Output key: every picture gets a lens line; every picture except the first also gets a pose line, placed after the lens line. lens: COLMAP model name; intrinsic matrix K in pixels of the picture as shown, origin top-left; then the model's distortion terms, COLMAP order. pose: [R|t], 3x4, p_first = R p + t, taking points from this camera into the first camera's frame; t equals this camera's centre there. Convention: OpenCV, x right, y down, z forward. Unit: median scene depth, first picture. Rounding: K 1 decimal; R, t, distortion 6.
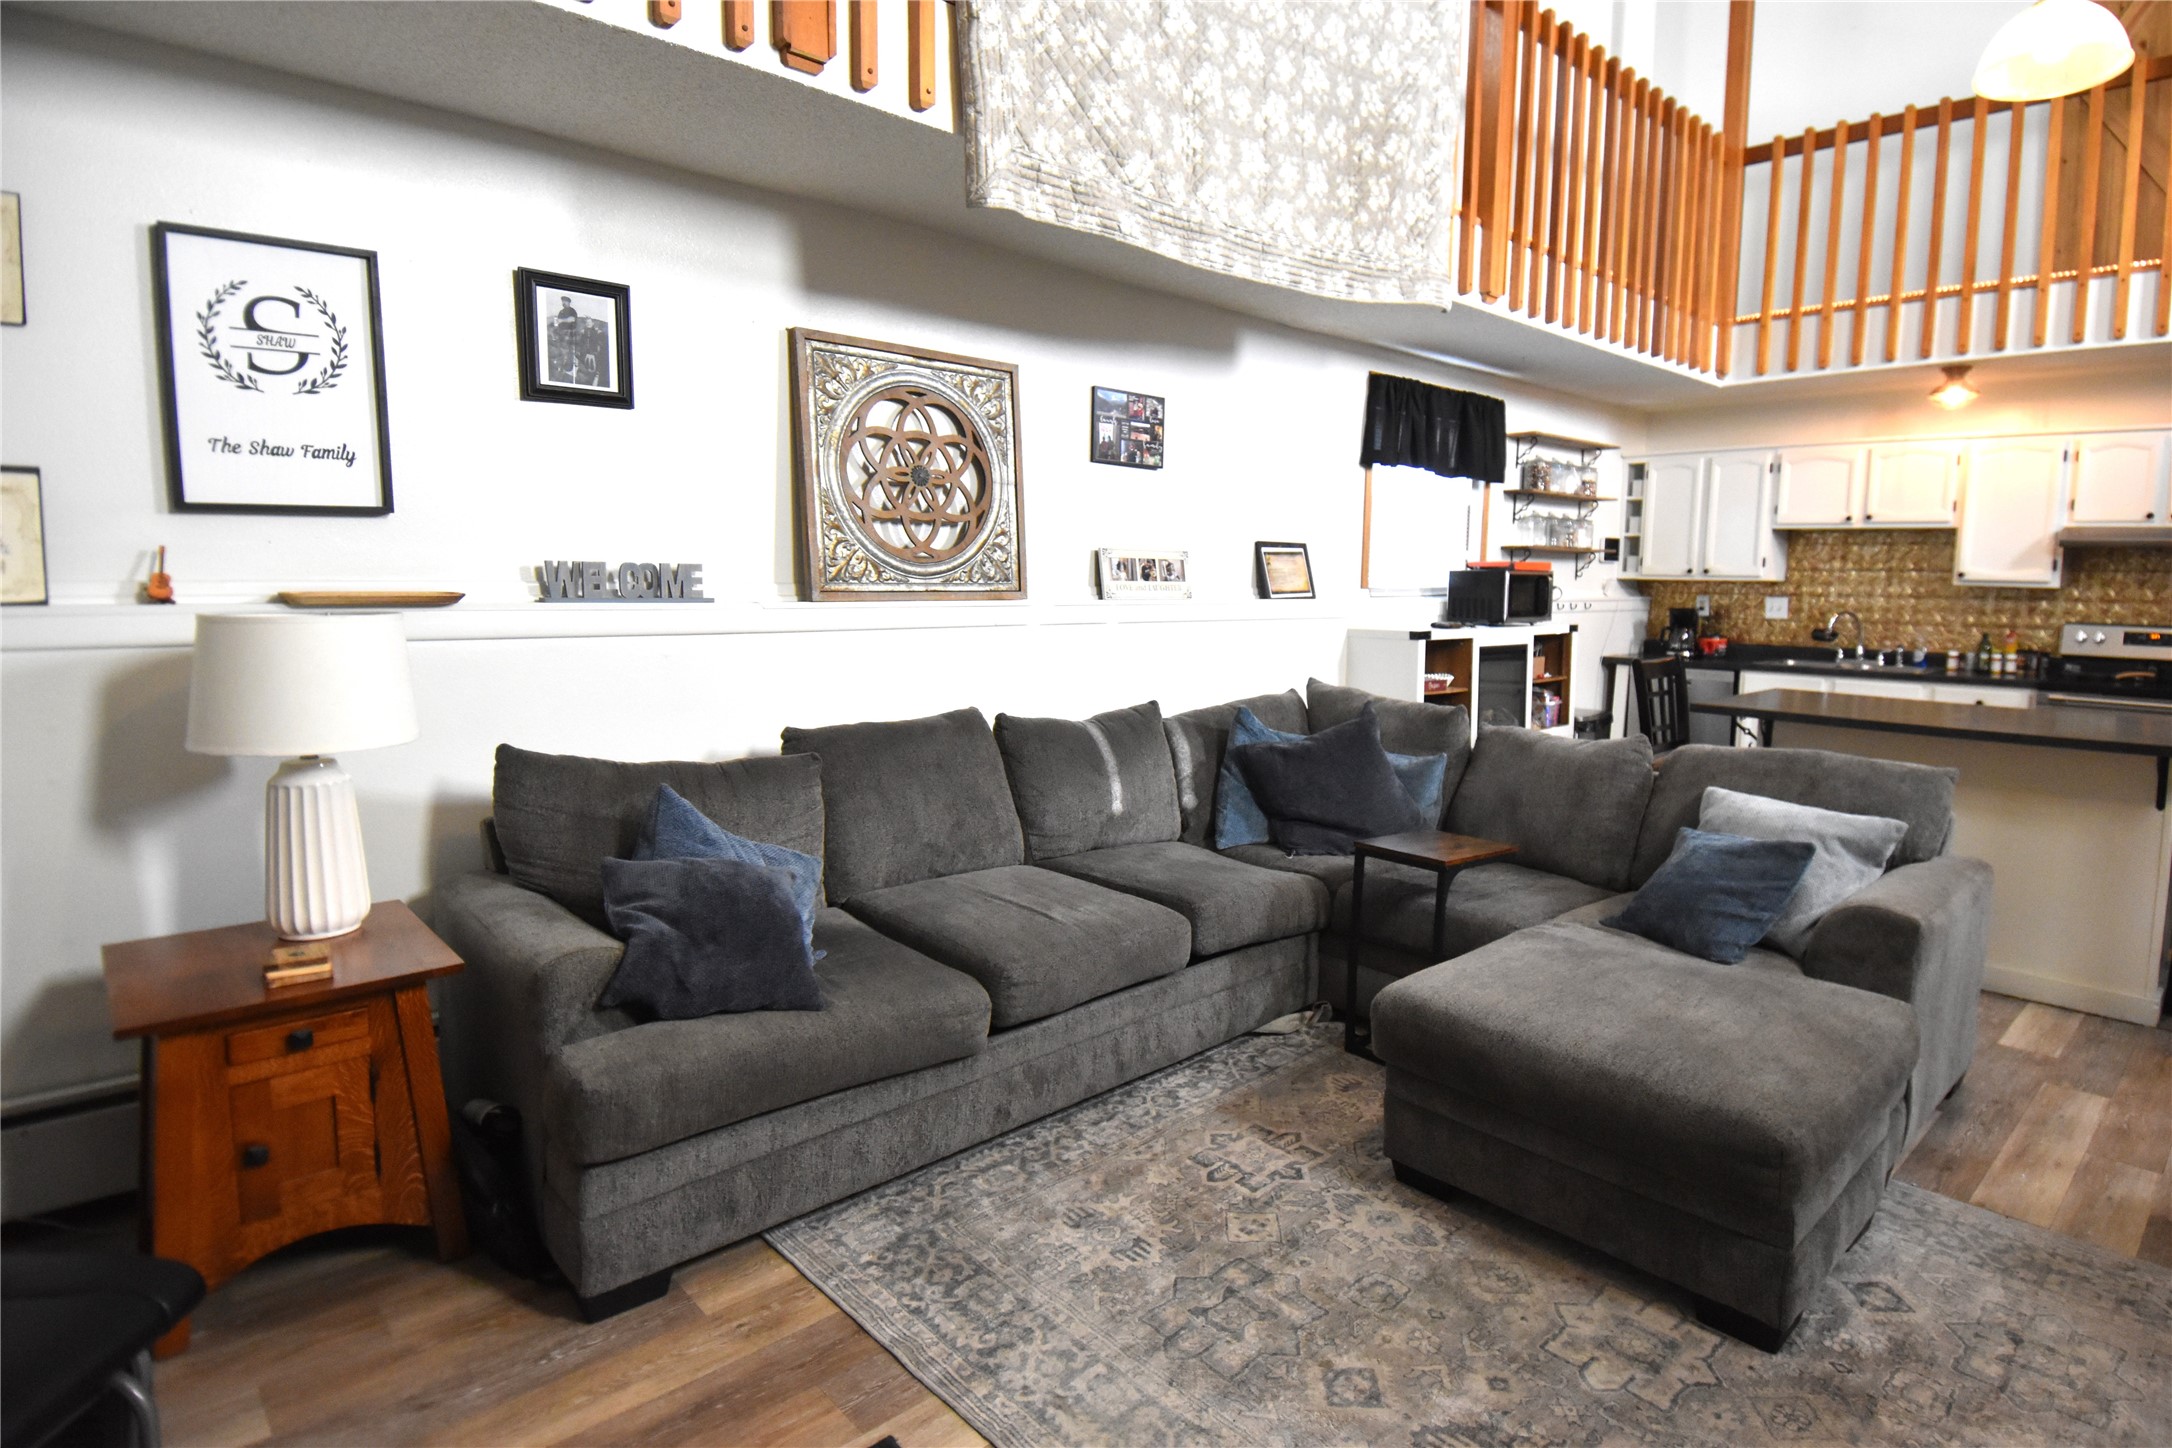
lens RADIAL K [[1146.3, 0, 1173.6], [0, 1146.3, 687.6], [0, 0, 1]] dist [0.057931, -0.058533]
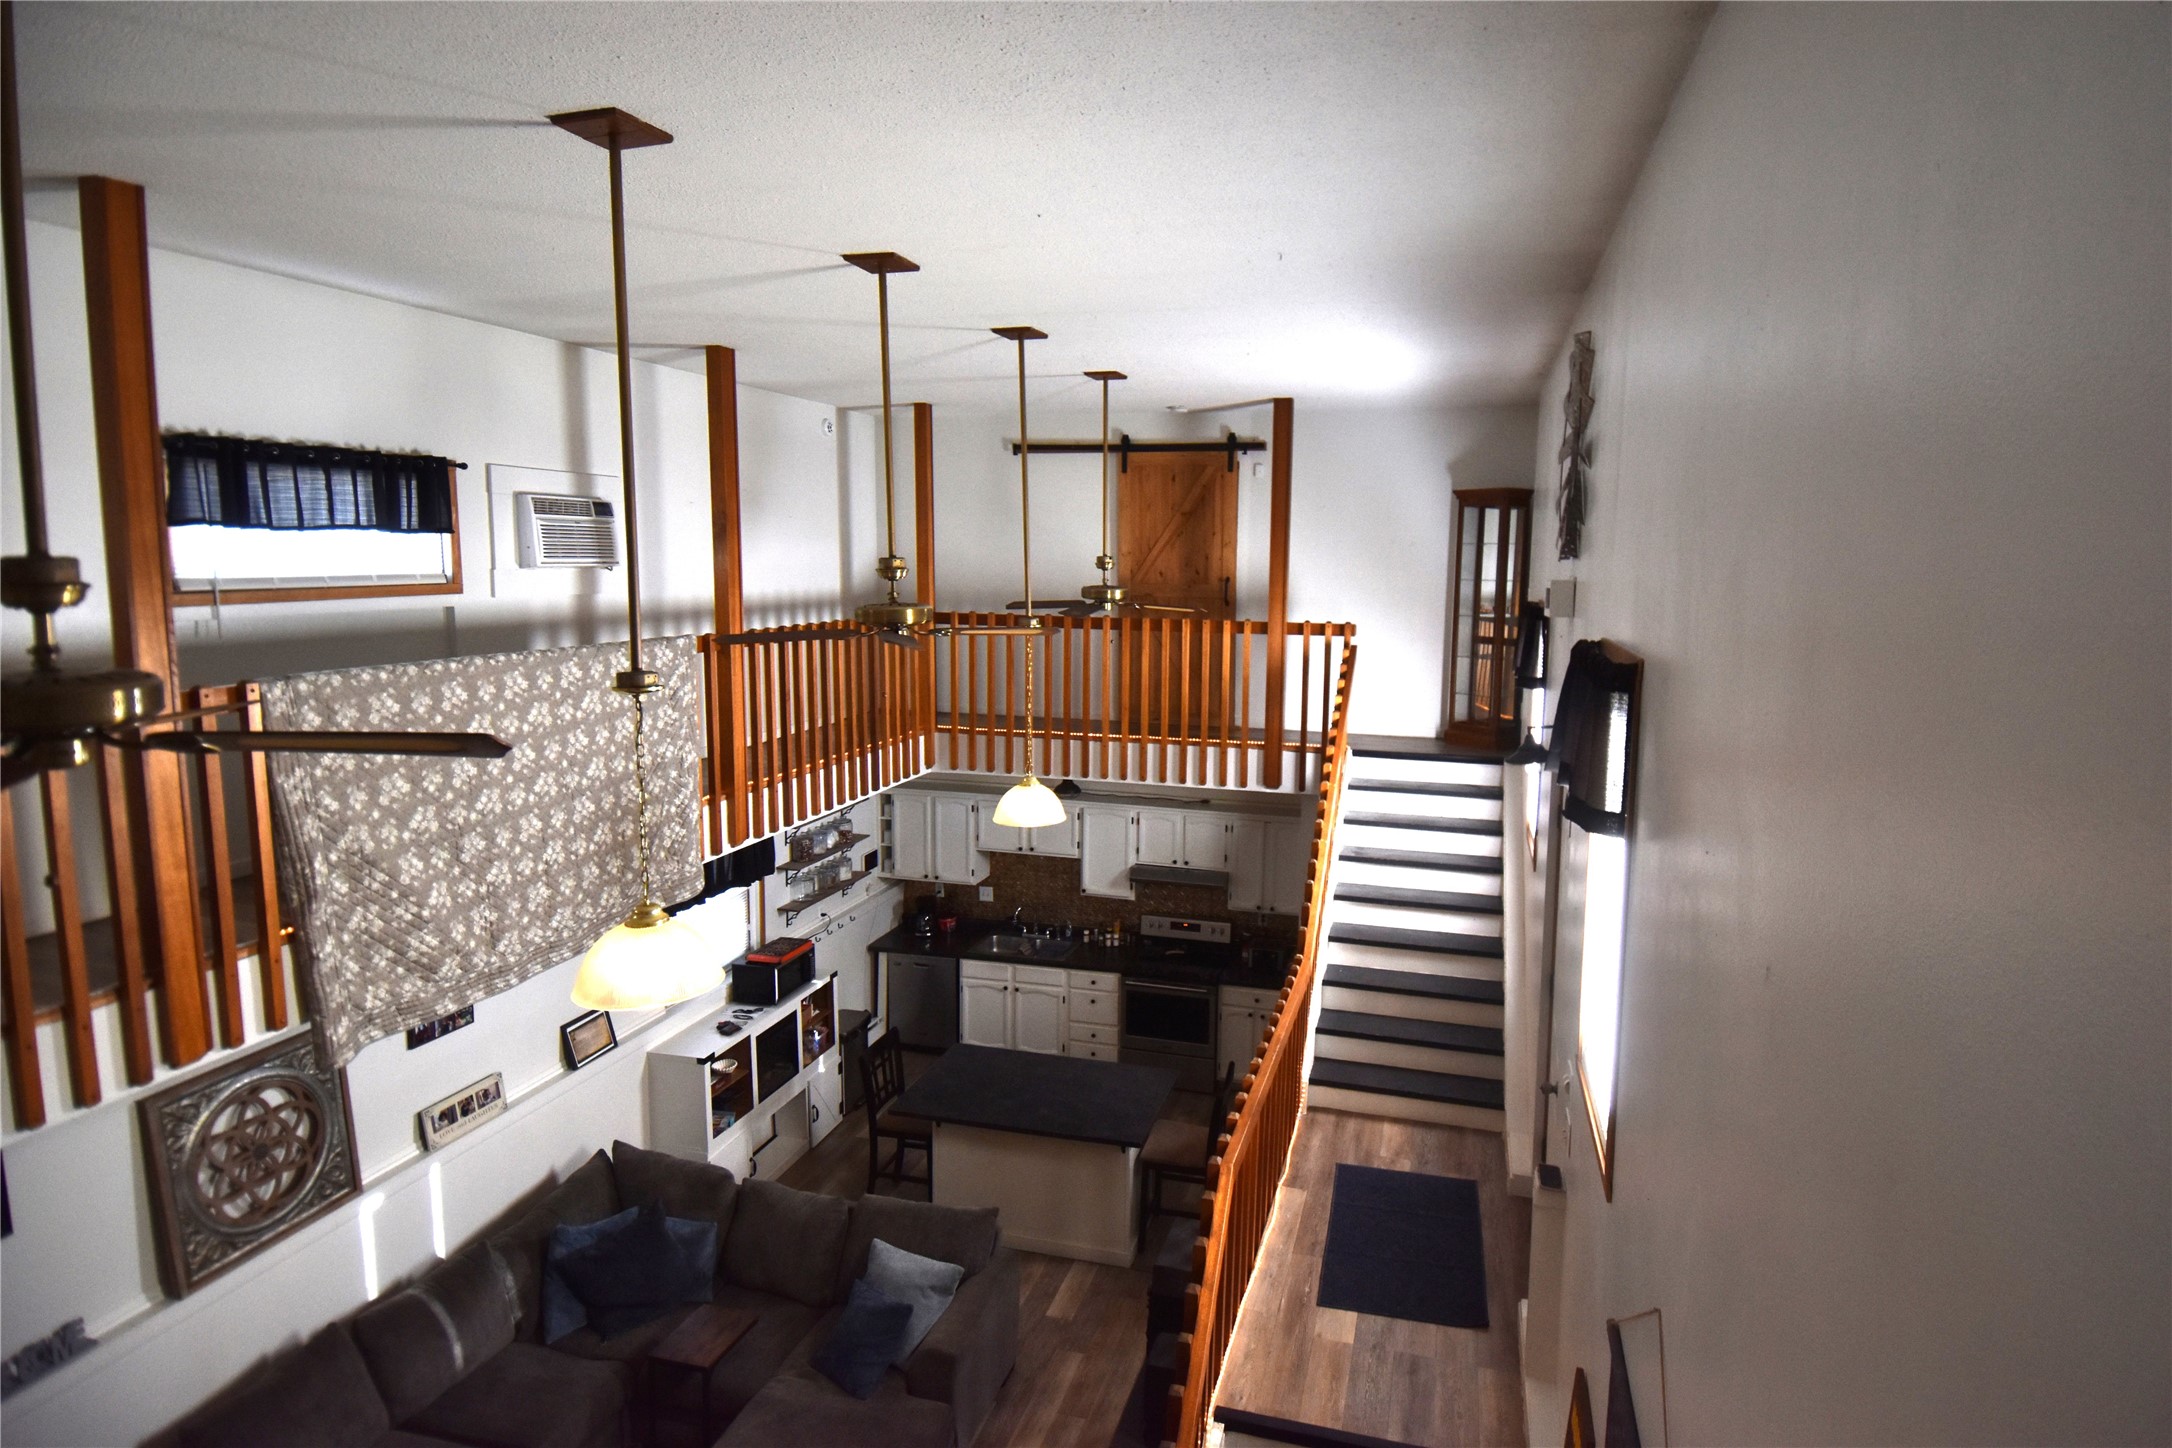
lens RADIAL K [[1146.3, 0, 1173.6], [0, 1146.3, 687.6], [0, 0, 1]] dist [0.057931, -0.058533]
pose [[0.853922, -0.066950, 0.516077, 0.012468], [0.056922, 0.997756, 0.035251, -0.576249], [-0.517279, -0.000725, 0.855817, -0.515725]]
